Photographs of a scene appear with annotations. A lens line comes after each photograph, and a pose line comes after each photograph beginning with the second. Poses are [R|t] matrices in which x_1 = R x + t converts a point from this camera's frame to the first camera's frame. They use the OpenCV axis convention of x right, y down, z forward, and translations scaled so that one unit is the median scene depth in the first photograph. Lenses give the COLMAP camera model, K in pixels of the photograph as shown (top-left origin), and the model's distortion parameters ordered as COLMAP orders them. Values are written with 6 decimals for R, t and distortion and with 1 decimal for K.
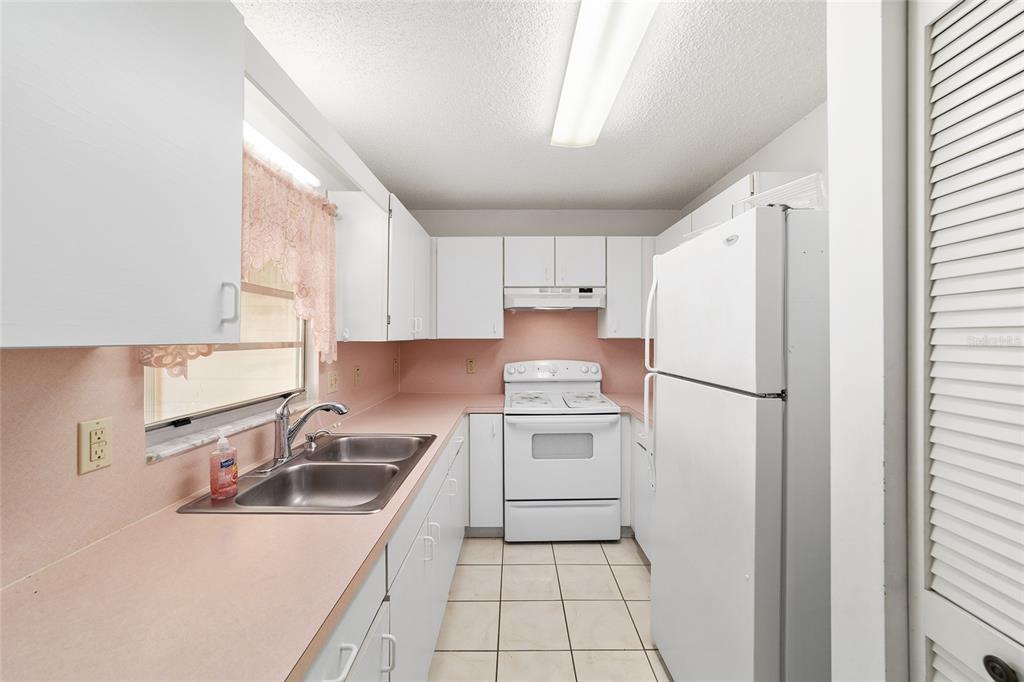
lens RADIAL K [[388.4, 0, 513.6], [0, 388.4, 336.0], [0, 0, 1]] dist [-0.001420, 0.000955]
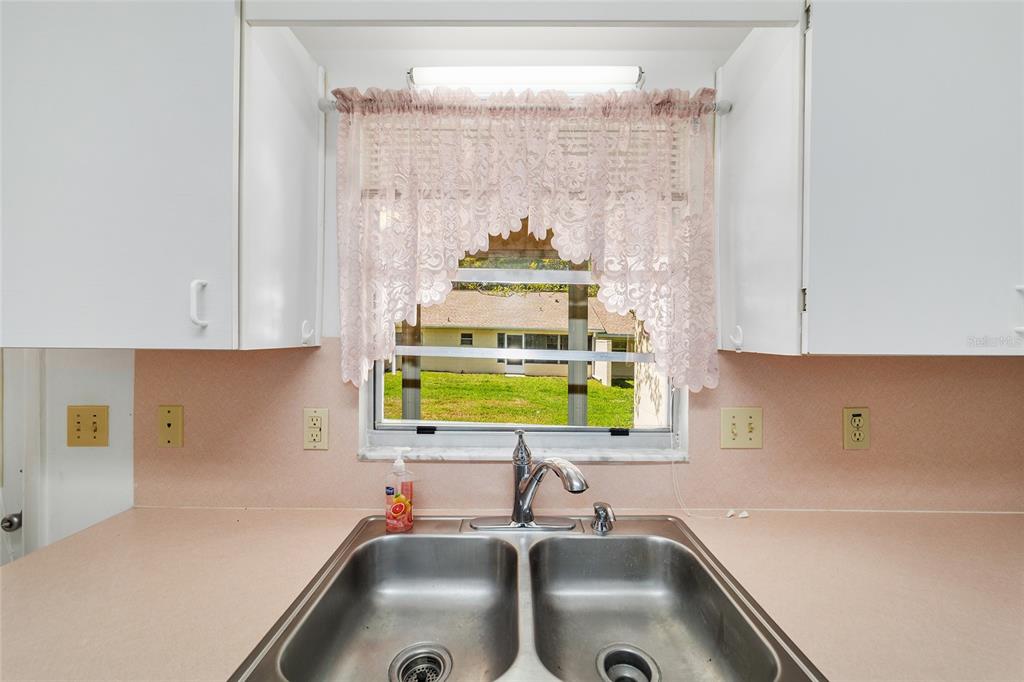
lens RADIAL K [[369.3, 0, 513.5], [0, 369.3, 336.3], [0, 0, 1]] dist [-0.010865, -0.000099]
pose [[-0.008883, -0.000683, -0.999960, 0.042456], [-0.003184, 0.999995, -0.000655, -0.007053], [0.999955, 0.003178, -0.008885, 0.950520]]
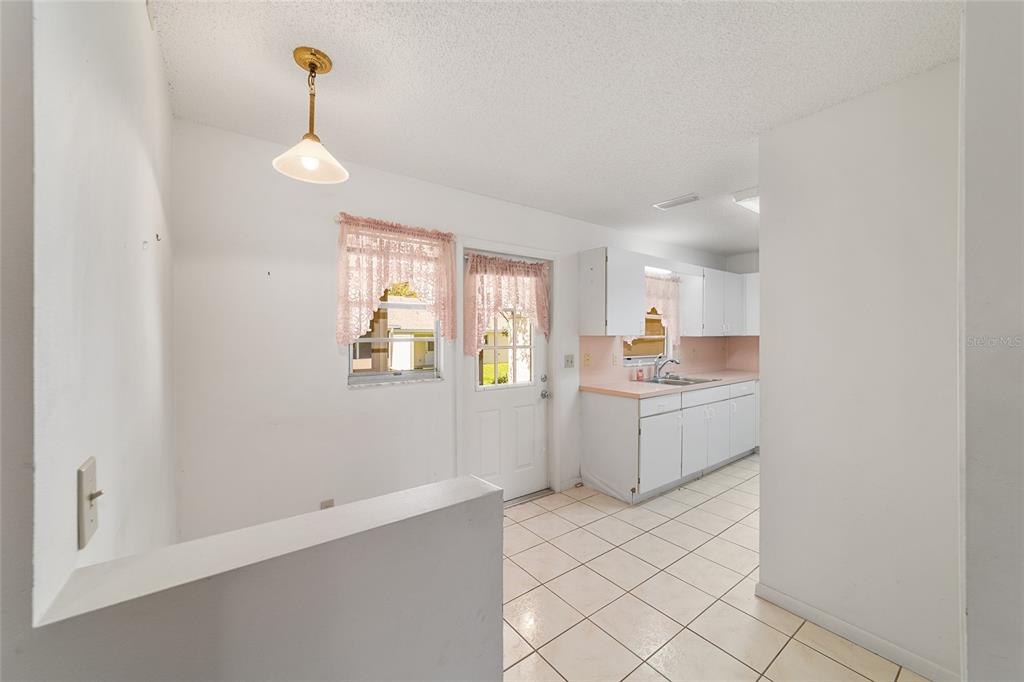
lens RADIAL K [[388.4, 0, 508.0], [0, 388.4, 332.6], [0, 0, 1]] dist [-0.001420, 0.000955]
pose [[0.599279, 0.002148, -0.800537, 0.978264], [-0.003555, 0.999994, 0.000022, -0.004915], [0.800532, 0.002833, 0.599283, -1.500663]]
